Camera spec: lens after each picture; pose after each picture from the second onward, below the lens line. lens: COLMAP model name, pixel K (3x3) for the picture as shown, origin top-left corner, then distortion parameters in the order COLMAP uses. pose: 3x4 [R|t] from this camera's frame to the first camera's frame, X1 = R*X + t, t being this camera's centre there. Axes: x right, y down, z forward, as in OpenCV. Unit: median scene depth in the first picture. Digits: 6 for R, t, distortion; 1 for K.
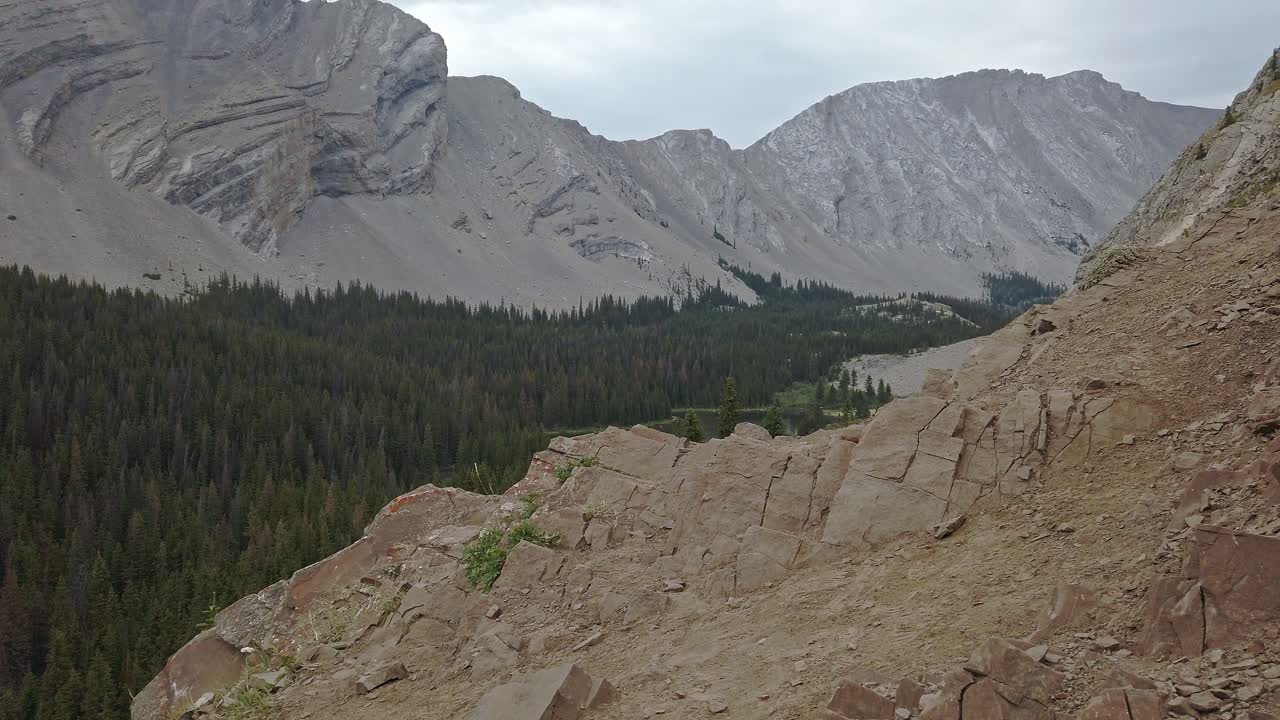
lens RADIAL K [[1015.2, 0, 640.0], [0, 1015.2, 360.0], [0, 0, 1]] dist [0.120660, -0.135470]
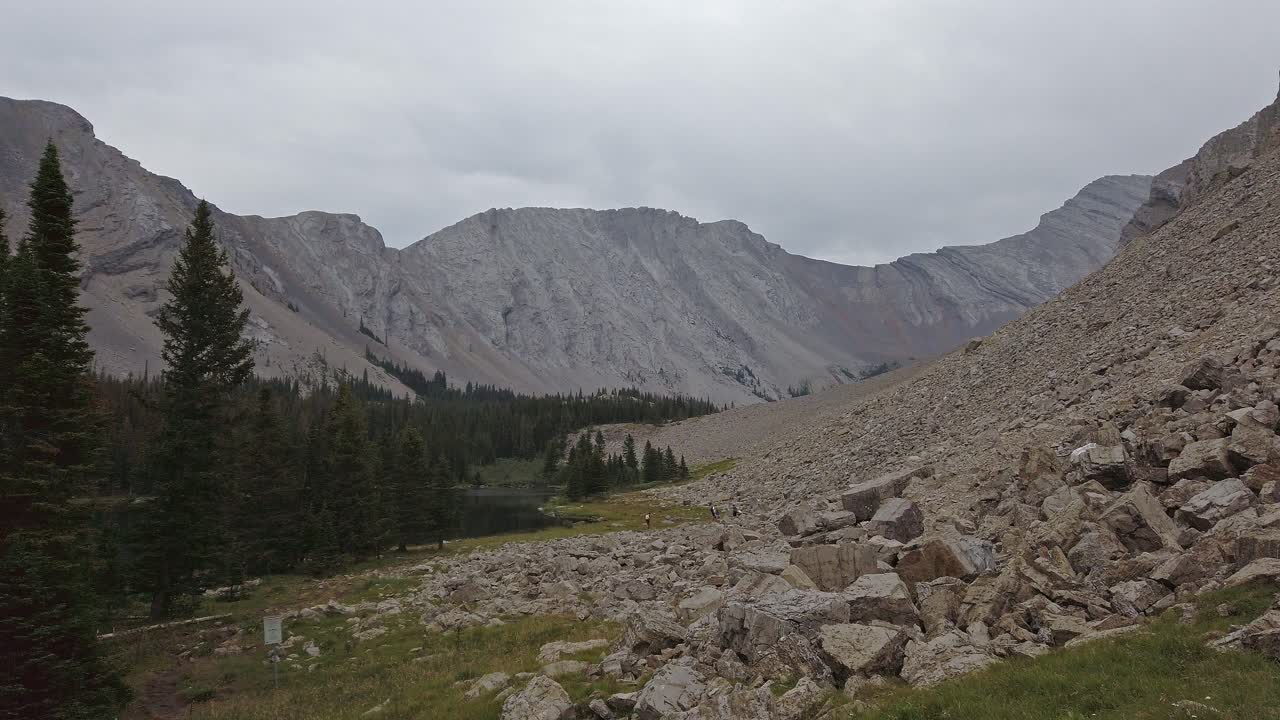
lens RADIAL K [[1015.2, 0, 640.0], [0, 1015.2, 360.0], [0, 0, 1]] dist [0.120660, -0.135470]
pose [[0.941166, 0.044991, 0.334936, 0.009143], [0.007467, 0.988088, -0.153709, 0.021167], [-0.337862, 0.147167, 0.929619, 0.144814]]
